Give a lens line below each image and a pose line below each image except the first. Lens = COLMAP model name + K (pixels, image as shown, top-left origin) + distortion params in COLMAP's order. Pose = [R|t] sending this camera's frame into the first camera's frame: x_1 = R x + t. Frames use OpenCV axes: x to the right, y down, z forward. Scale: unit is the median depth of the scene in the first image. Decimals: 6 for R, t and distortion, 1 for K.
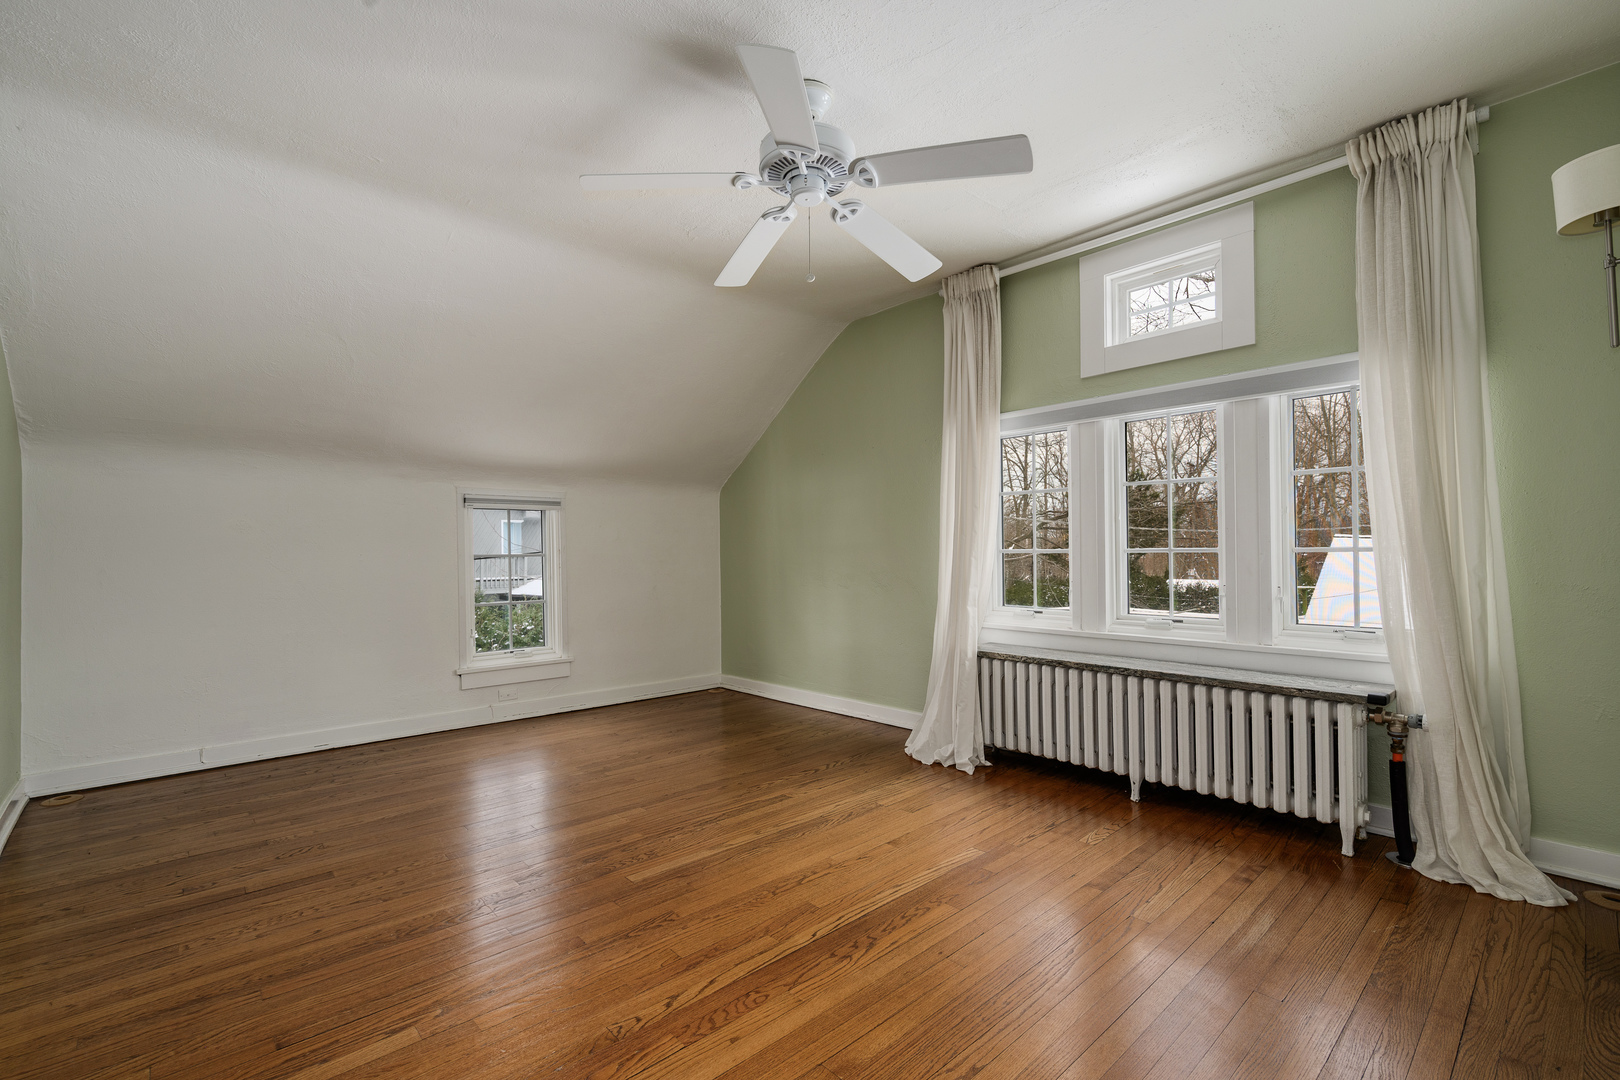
lens RADIAL K [[716.4, 0, 798.4], [0, 716.4, 533.1], [0, 0, 1]] dist [0.003181, 0.000618]
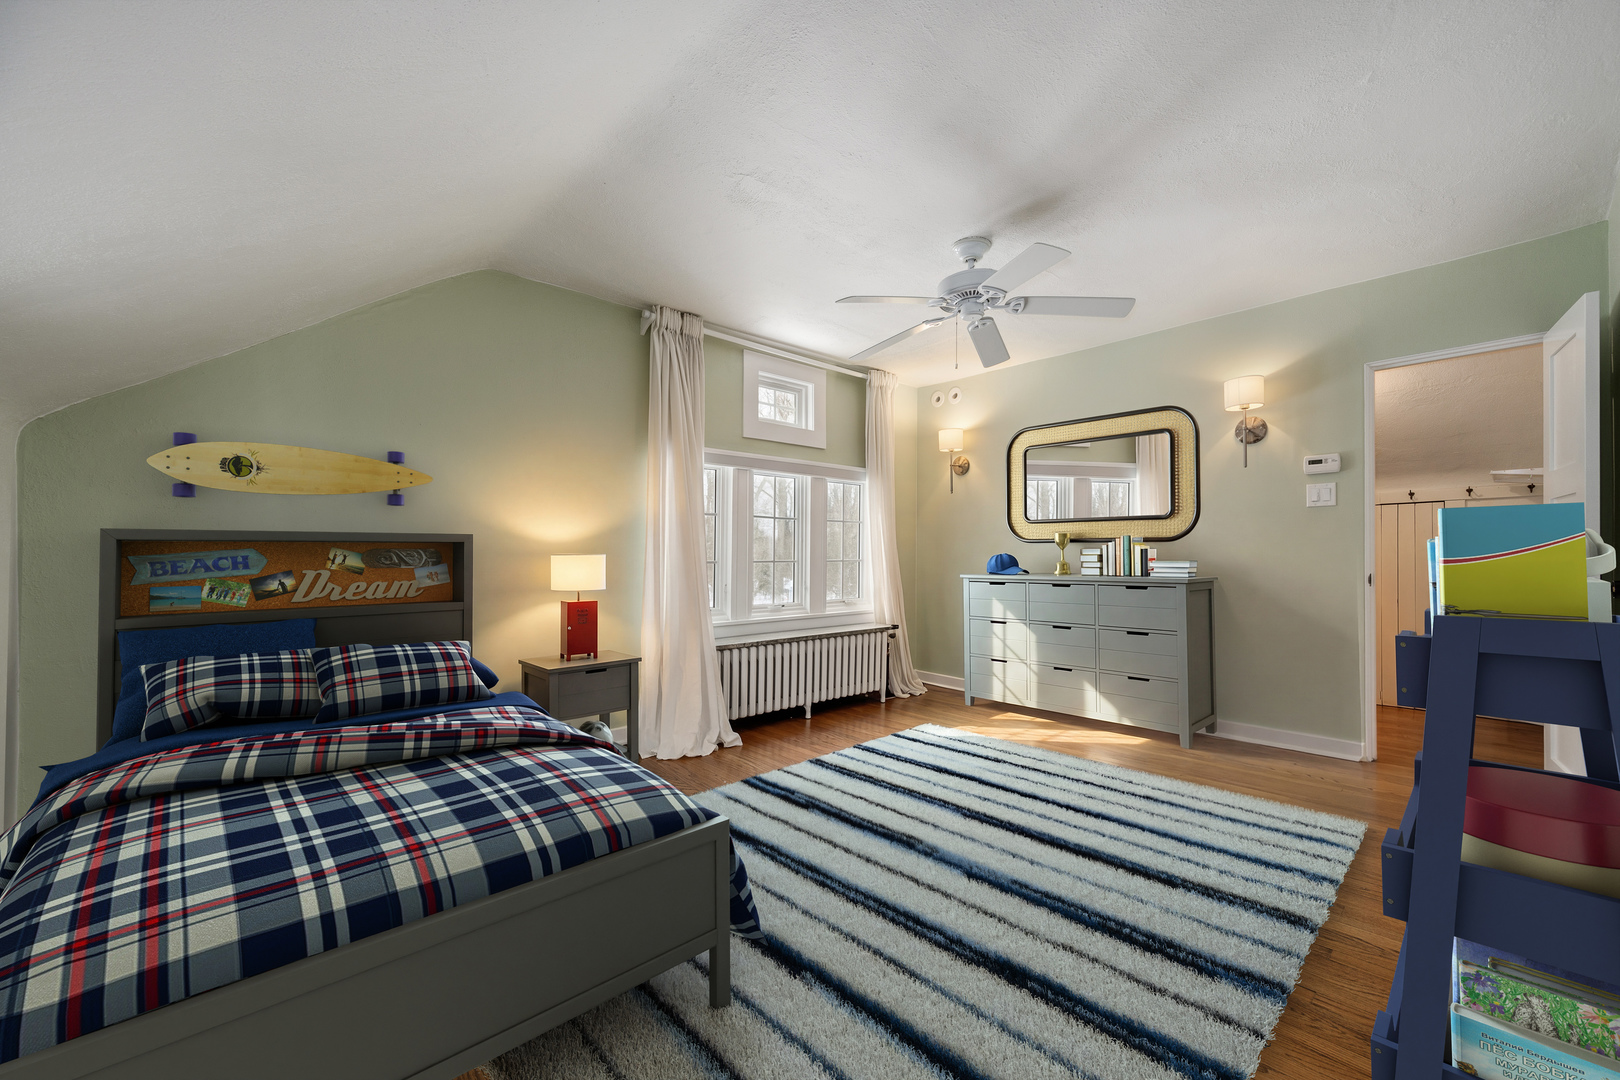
lens RADIAL K [[645.0, 0, 797.8], [0, 645.0, 549.3], [0, 0, 1]] dist [-0.000652, -0.000051]
pose [[0.003355, 0.022343, 0.999745, -0.963026], [-0.022963, 0.999488, -0.022260, 0.029631], [-0.999731, -0.022882, 0.003867, 1.015495]]
